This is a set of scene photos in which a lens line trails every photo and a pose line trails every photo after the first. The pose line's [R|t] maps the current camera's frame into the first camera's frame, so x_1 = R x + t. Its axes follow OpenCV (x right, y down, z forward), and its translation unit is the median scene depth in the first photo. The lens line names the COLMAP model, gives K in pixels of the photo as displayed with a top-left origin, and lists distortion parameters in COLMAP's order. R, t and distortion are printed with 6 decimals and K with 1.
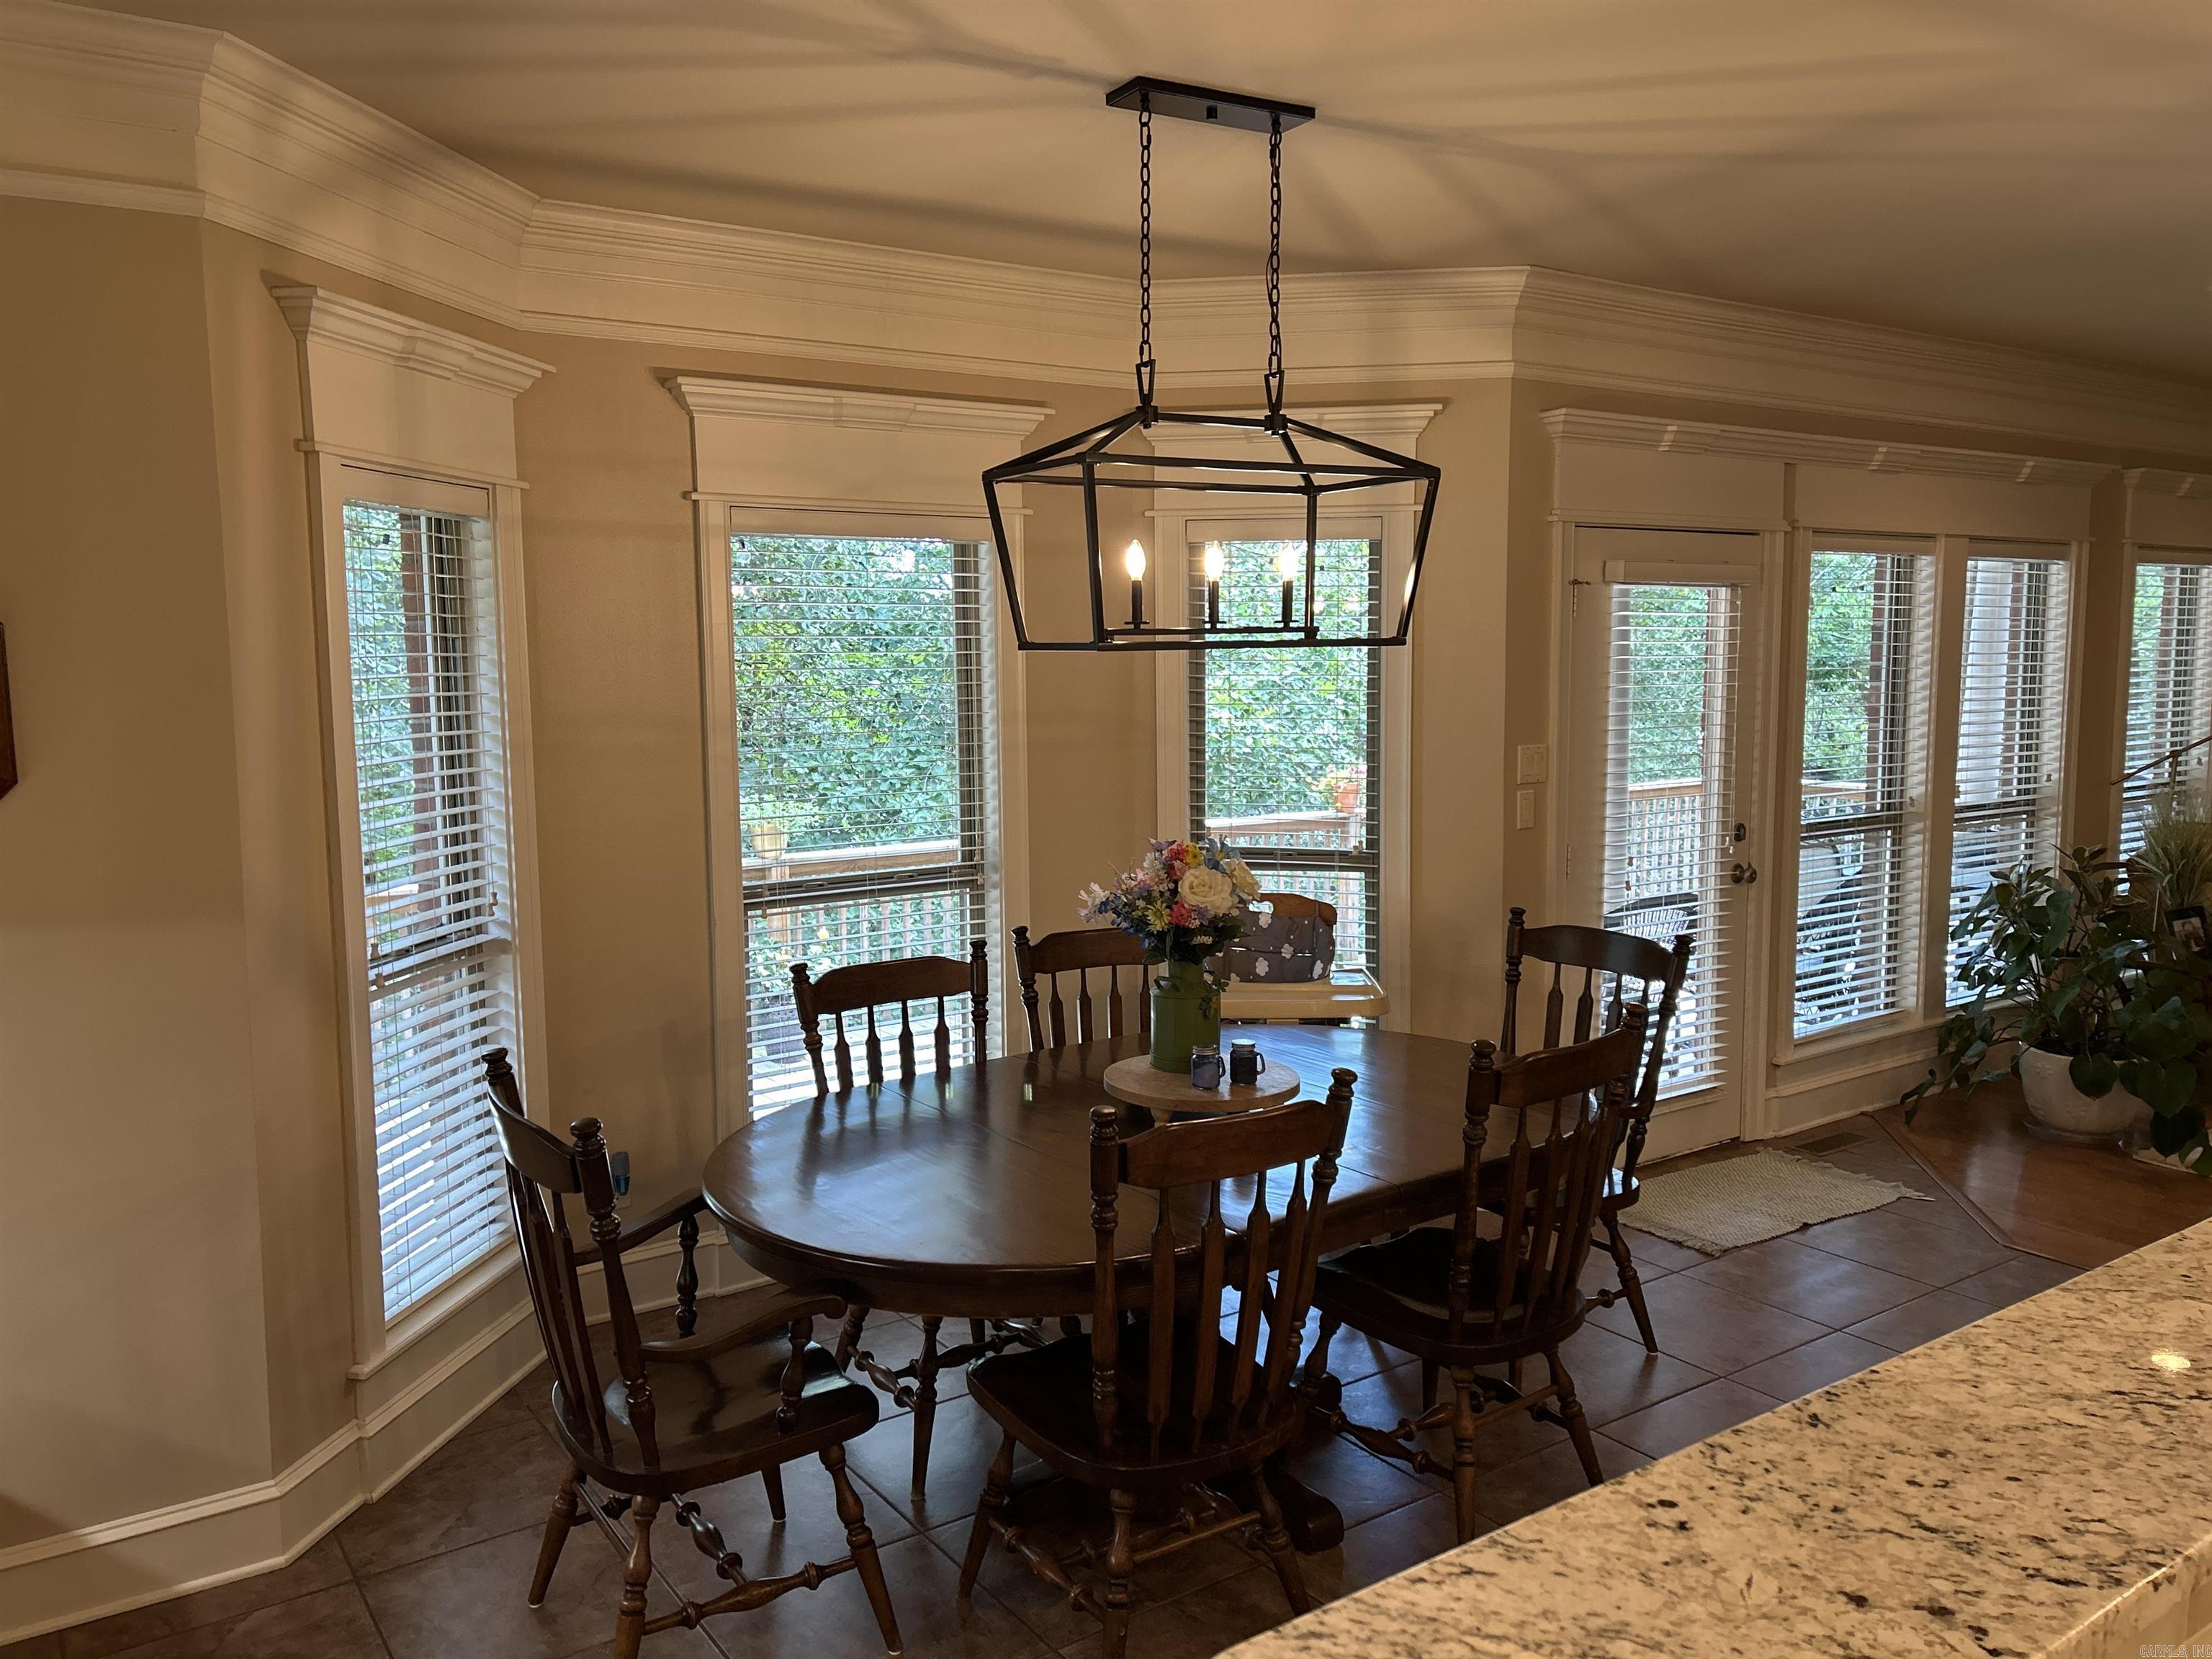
lens RADIAL K [[1668.8, 0, 1103.1], [0, 1668.8, 836.1], [0, 0, 1]] dist [0.071042, -0.023261]
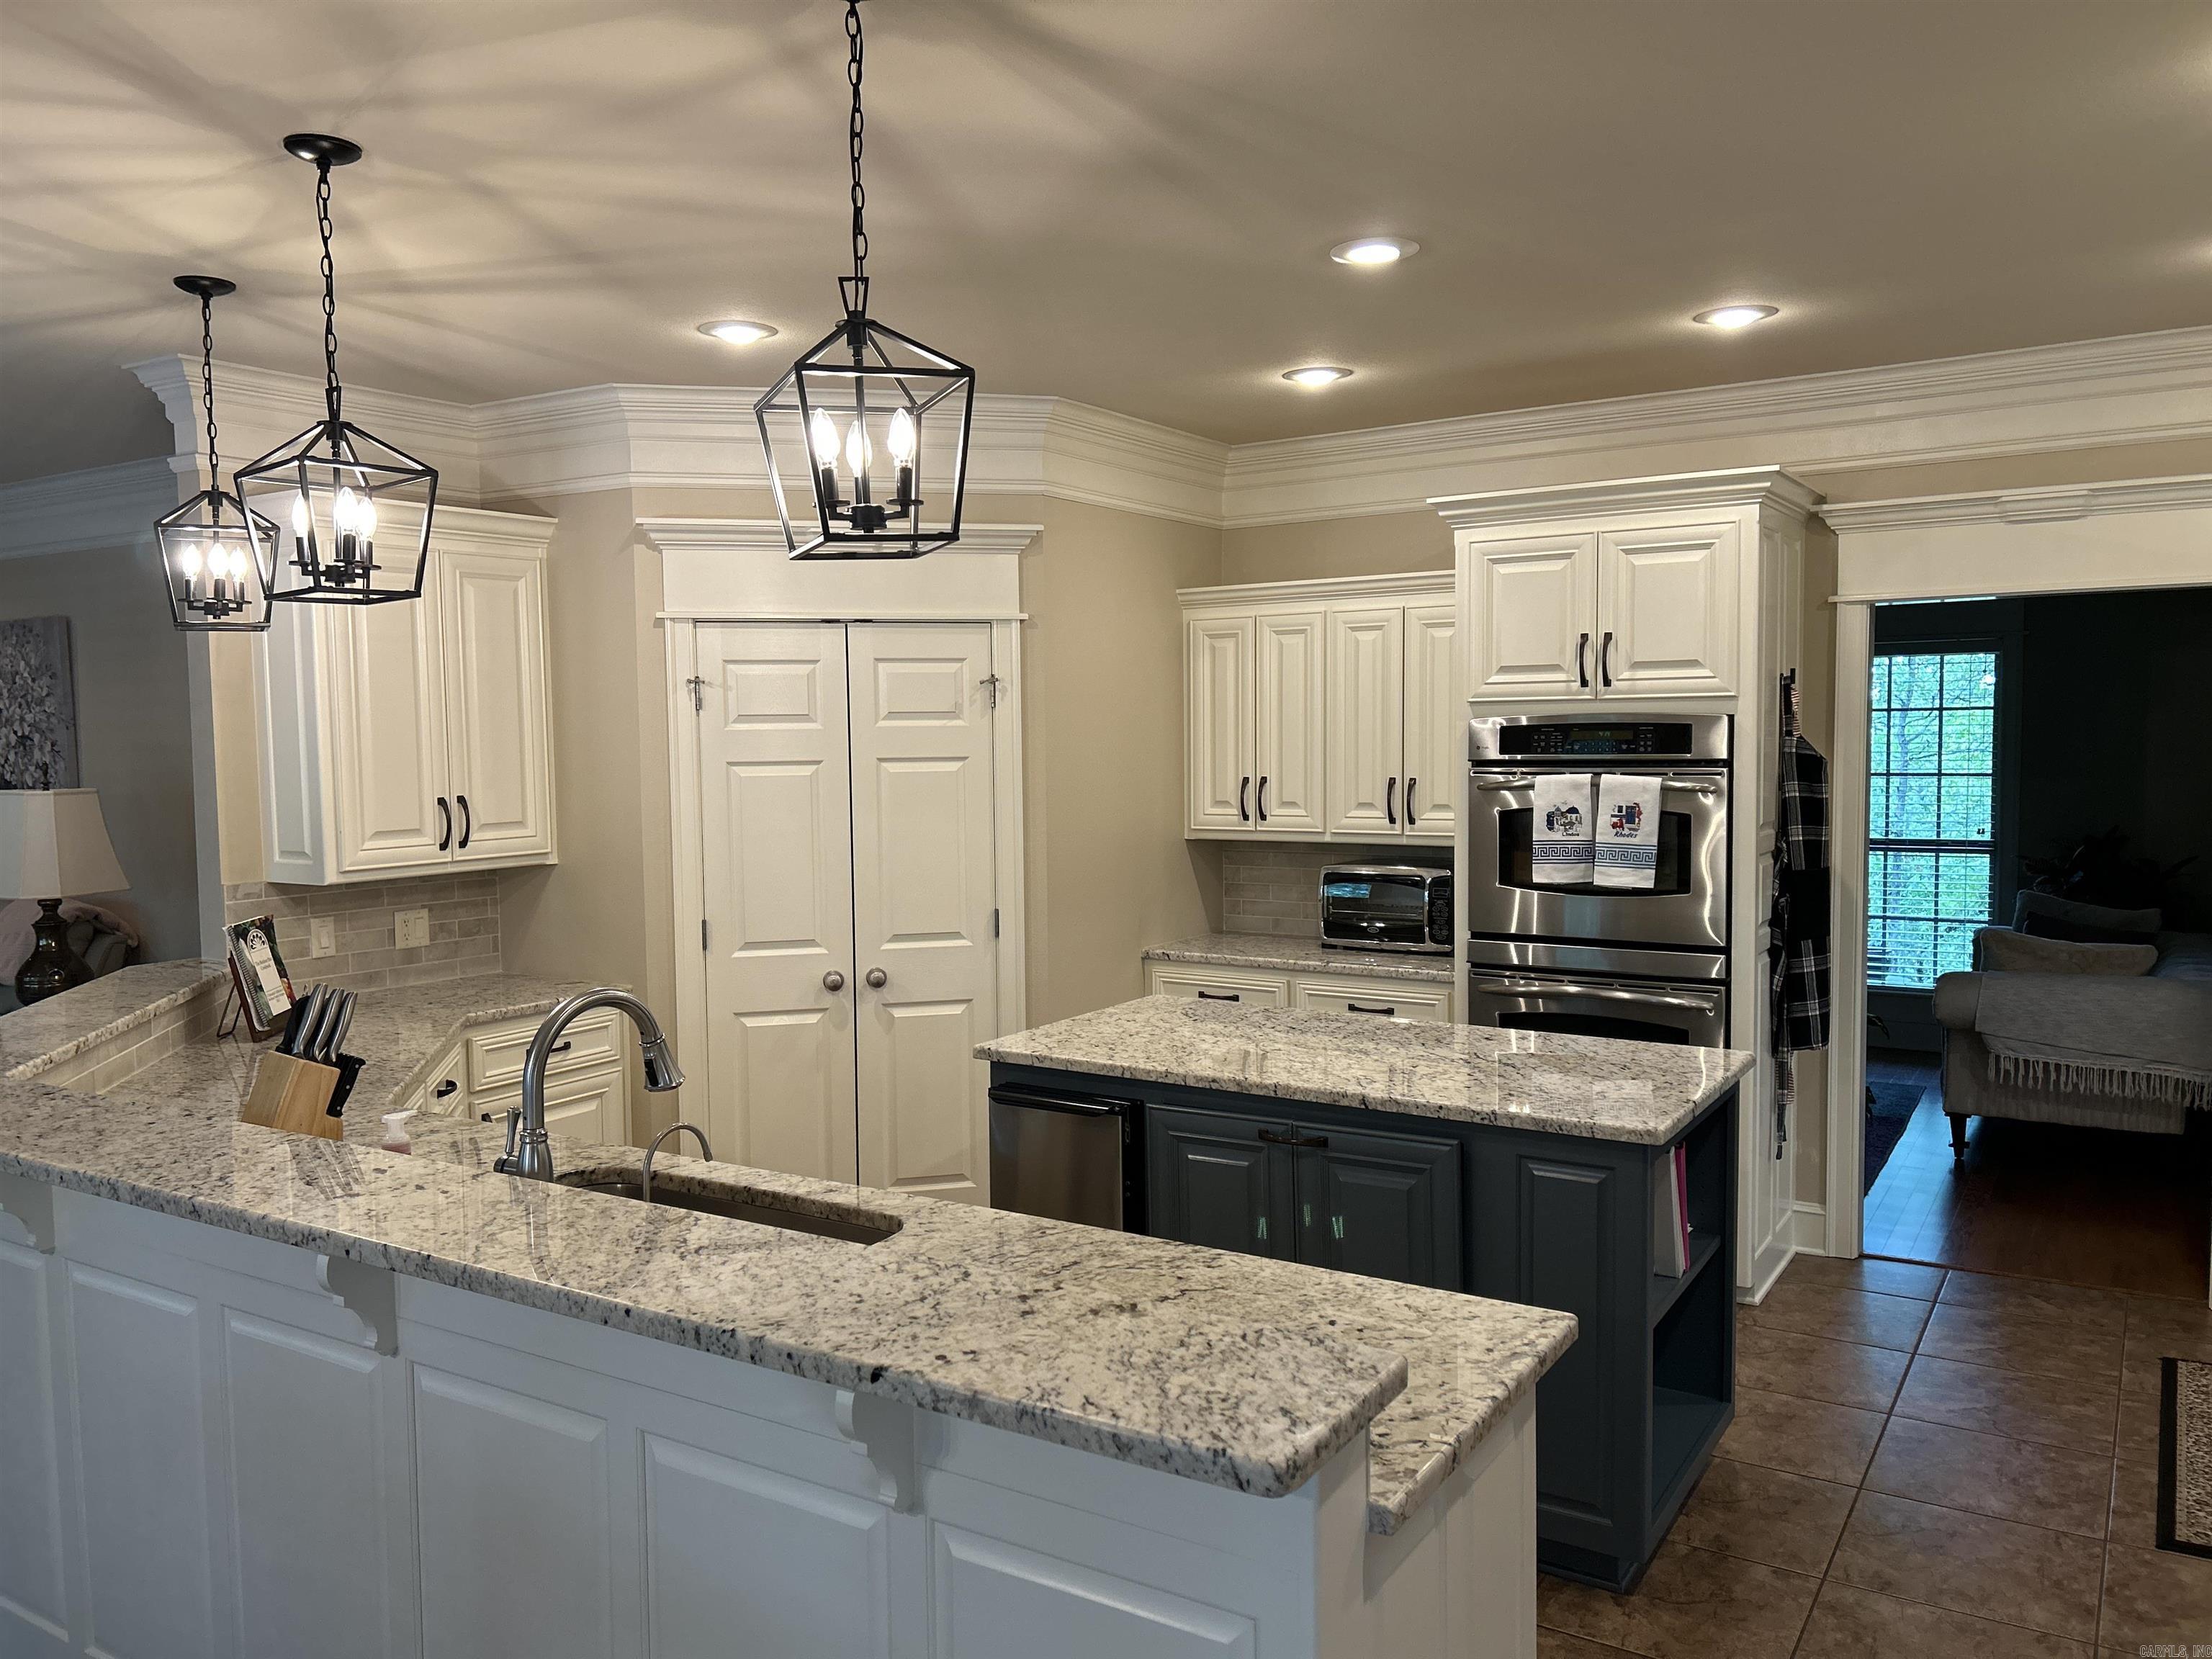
lens RADIAL K [[1668.8, 0, 1107.0], [0, 1668.8, 828.9], [0, 0, 1]] dist [0.071042, -0.023261]
pose [[-0.389930, -0.041879, 0.919892, -0.986303], [0.111430, 0.989478, 0.092281, -0.141521], [-0.914078, 0.138487, -0.381161, 1.398799]]
